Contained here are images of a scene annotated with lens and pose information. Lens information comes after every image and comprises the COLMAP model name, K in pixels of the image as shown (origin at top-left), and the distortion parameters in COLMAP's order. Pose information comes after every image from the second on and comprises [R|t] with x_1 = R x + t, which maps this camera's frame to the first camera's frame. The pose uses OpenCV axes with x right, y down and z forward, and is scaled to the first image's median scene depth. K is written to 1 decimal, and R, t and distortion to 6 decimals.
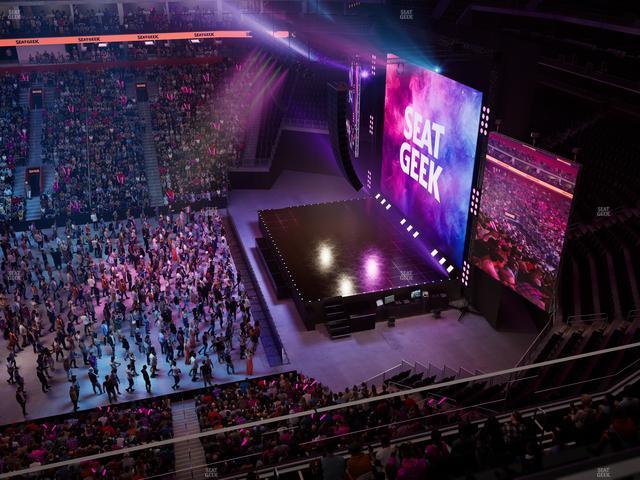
lens RADIAL K [[599.7, 0, 320.5], [0, 599.7, 240.8], [0, 0, 1]] dist [-0.000130, 0.000000]
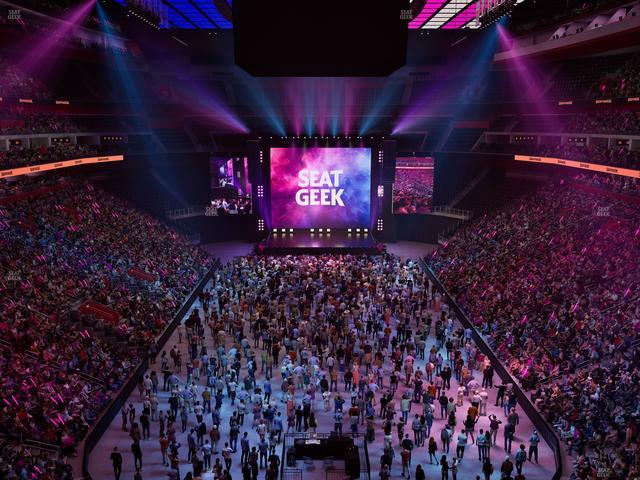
lens RADIAL K [[599.7, 0, 320.6], [0, 599.7, 239.4], [0, 0, 1]] dist [-0.000130, 0.000000]
pose [[0.278088, -0.184048, 0.942758, -1.829332], [0.431952, 0.900597, 0.048403, -0.096319], [-0.857954, 0.393766, 0.329945, 0.423646]]
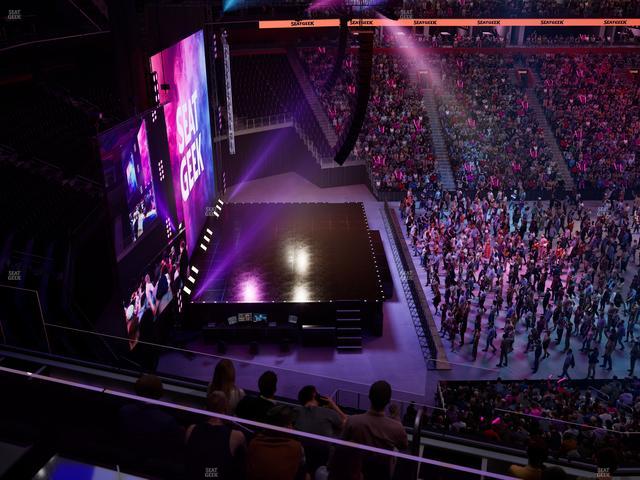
lens RADIAL K [[599.7, 0, 319.9], [0, 599.7, 240.2], [0, 0, 1]] dist [-0.000130, 0.000000]
pose [[-0.963512, -0.109664, 0.244170, -0.222765], [0.120229, 0.637701, 0.760843, -0.692696], [-0.239145, 0.762437, -0.601248, 1.612630]]
